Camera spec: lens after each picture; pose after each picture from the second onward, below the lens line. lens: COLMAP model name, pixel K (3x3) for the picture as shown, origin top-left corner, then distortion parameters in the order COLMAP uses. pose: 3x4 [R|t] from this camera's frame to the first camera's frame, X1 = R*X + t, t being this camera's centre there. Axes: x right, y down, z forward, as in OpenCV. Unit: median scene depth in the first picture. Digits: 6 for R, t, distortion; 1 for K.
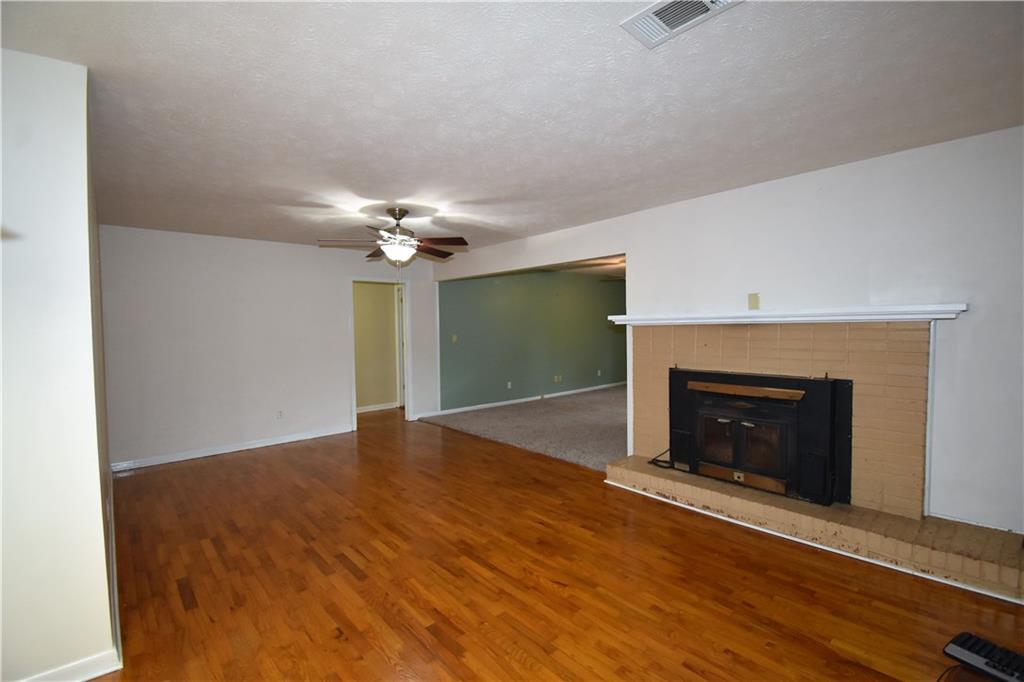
lens RADIAL K [[472.7, 0, 516.3], [0, 472.7, 340.0], [0, 0, 1]] dist [0.014483, -0.024659]
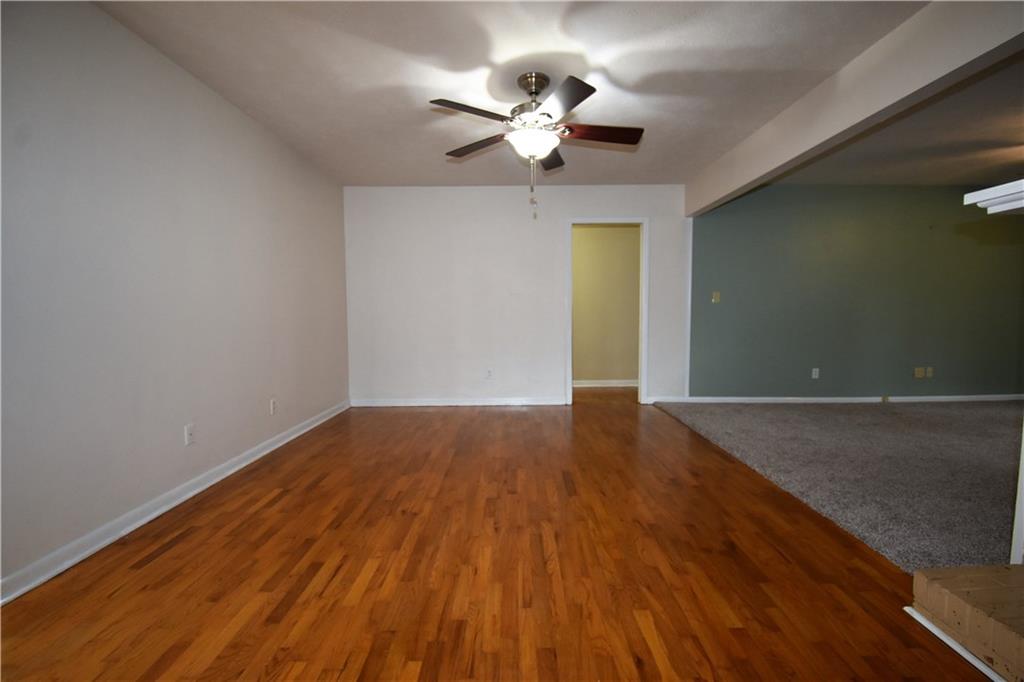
lens RADIAL K [[472.7, 0, 516.3], [0, 472.7, 340.0], [0, 0, 1]] dist [0.014483, -0.024659]
pose [[0.748496, 0.057300, -0.660659, 0.202066], [-0.036506, 0.998310, 0.045225, 0.075391], [0.662134, -0.009733, 0.749322, 0.534673]]
